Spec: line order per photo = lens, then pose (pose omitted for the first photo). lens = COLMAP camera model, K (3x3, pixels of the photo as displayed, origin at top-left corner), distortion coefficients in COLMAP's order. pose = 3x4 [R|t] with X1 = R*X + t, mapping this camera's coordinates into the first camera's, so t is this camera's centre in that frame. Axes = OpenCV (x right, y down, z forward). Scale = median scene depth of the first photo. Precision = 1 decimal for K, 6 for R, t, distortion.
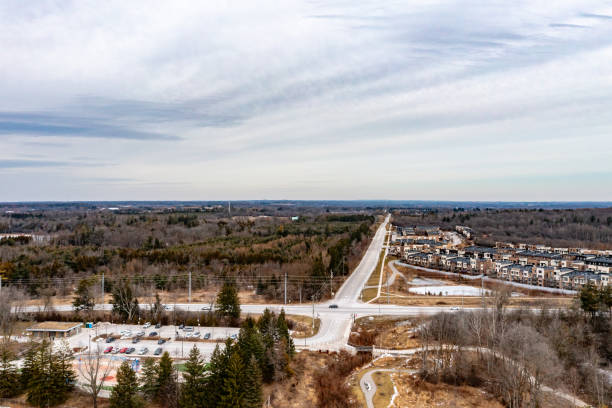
lens RADIAL K [[501.7, 0, 306.8], [0, 501.7, 215.8], [0, 0, 1]] dist [-0.005460, 0.054413]
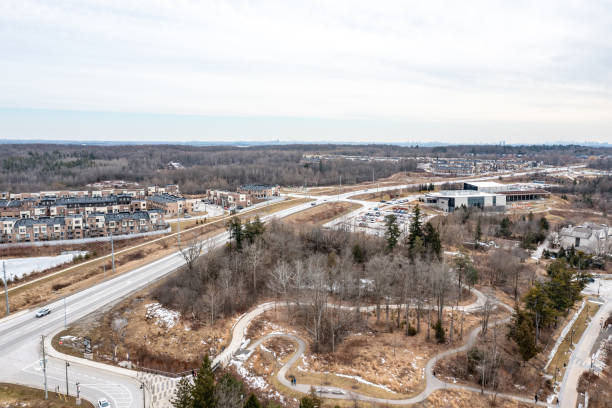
lens RADIAL K [[489.3, 0, 310.1], [0, 489.3, 205.2], [0, 0, 1]] dist [-0.009397, 0.040344]
pose [[0.115984, -0.128518, 0.984901, -0.296641], [0.021880, 0.991684, 0.126826, -0.012573], [-0.993010, 0.006840, 0.117831, 0.507583]]
